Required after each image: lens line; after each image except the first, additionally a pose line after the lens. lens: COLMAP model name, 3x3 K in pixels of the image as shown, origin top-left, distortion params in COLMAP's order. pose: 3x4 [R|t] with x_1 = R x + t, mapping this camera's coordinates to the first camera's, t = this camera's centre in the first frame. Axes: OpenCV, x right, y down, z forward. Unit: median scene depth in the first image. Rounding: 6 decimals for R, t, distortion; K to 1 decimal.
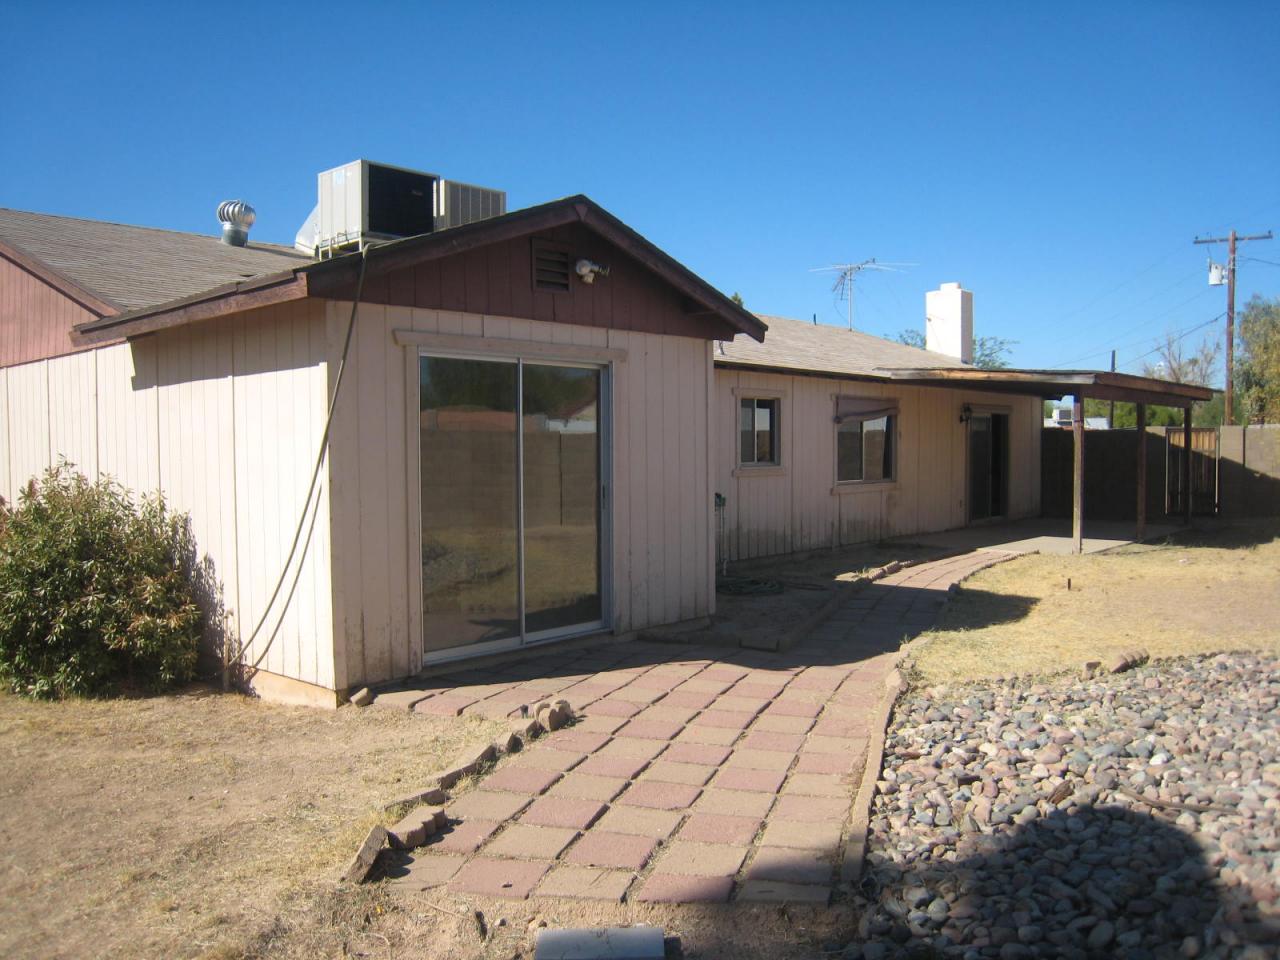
lens RADIAL K [[1072.6, 0, 640.0], [0, 1072.6, 480.0], [0, 0, 1]] dist [-0.172157, 0.164681]
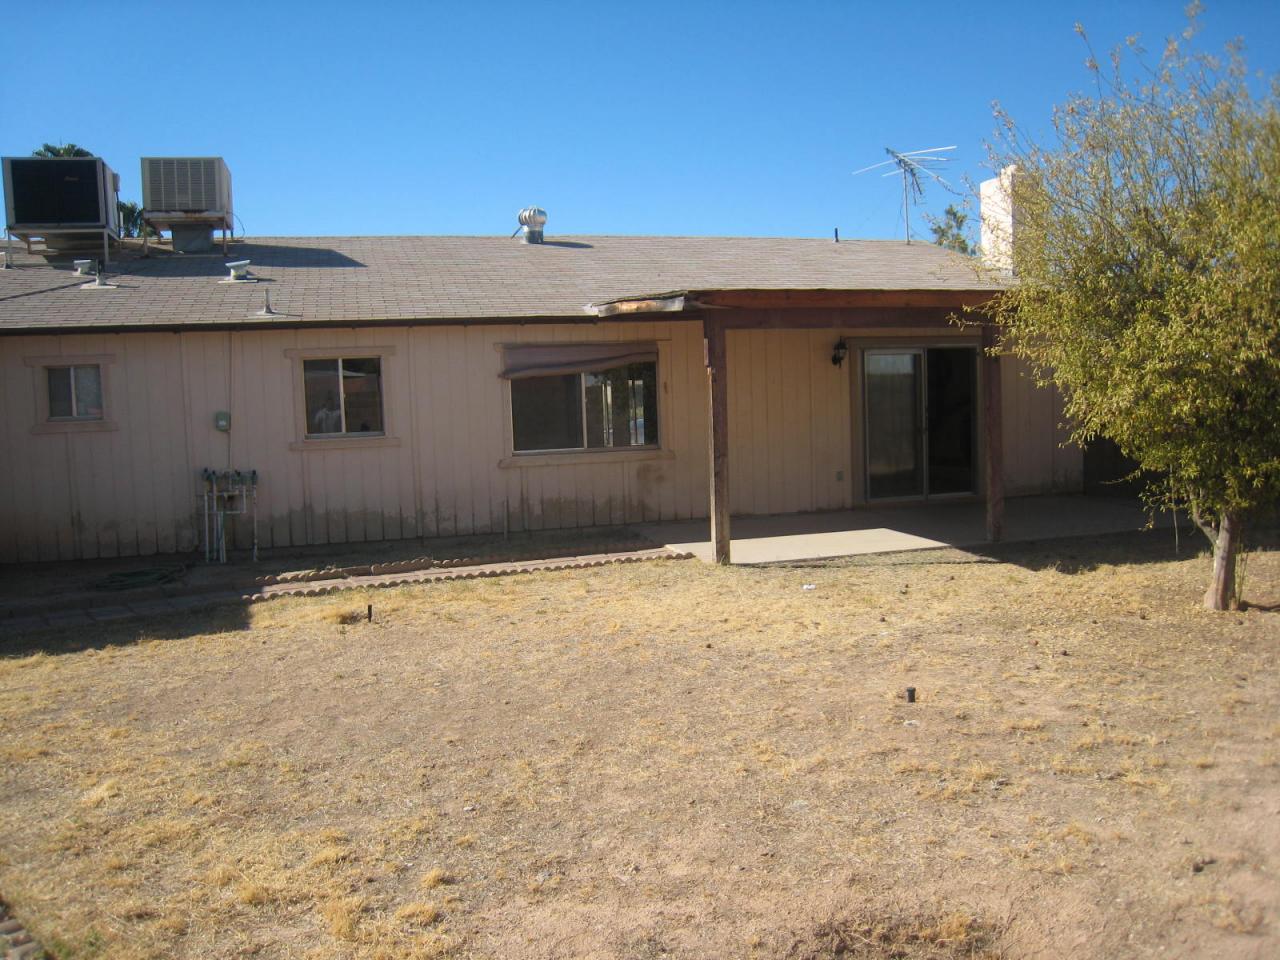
lens RADIAL K [[1072.6, 0, 640.0], [0, 1072.6, 480.0], [0, 0, 1]] dist [-0.172157, 0.164681]
pose [[0.844954, 0.018530, -0.534518, 0.719498], [0.013394, 0.998353, 0.055782, -0.021470], [0.534672, -0.054293, 0.843314, 0.379553]]
